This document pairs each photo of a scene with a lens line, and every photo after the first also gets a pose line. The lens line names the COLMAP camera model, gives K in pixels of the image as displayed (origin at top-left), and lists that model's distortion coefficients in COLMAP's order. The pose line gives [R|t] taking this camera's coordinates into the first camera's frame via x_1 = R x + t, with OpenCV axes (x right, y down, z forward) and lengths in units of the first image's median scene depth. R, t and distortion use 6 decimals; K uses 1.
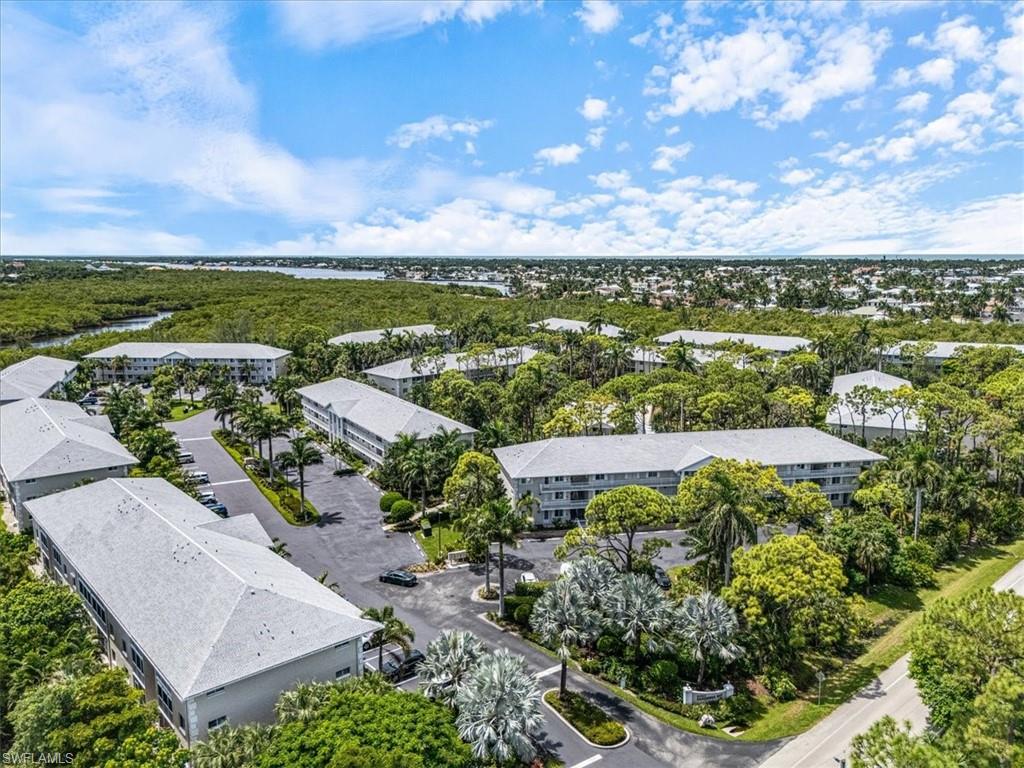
lens RADIAL K [[800.3, 0, 512.0], [0, 800.3, 384.0], [0, 0, 1]] dist [0.005884, -0.000570]
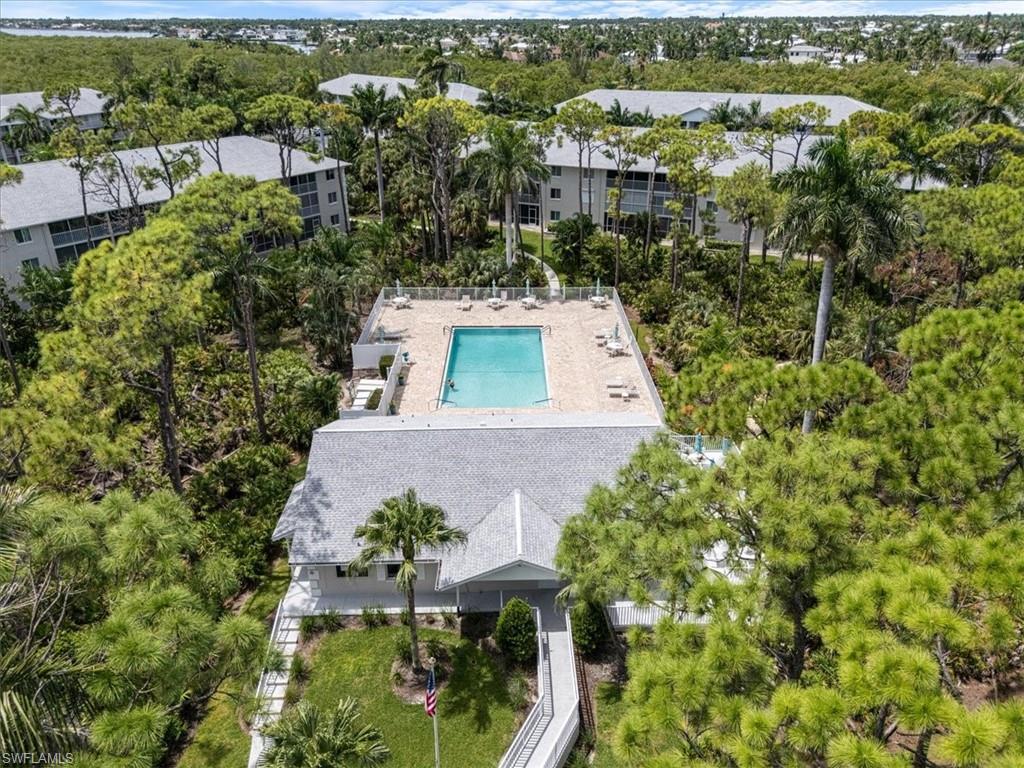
lens RADIAL K [[800.3, 0, 512.0], [0, 800.3, 384.0], [0, 0, 1]] dist [0.005884, -0.000570]
pose [[0.978772, -0.089134, 0.184553, 0.029963], [0.037112, 0.962671, 0.268117, -0.016536], [-0.201562, -0.255576, 0.945544, 0.316246]]
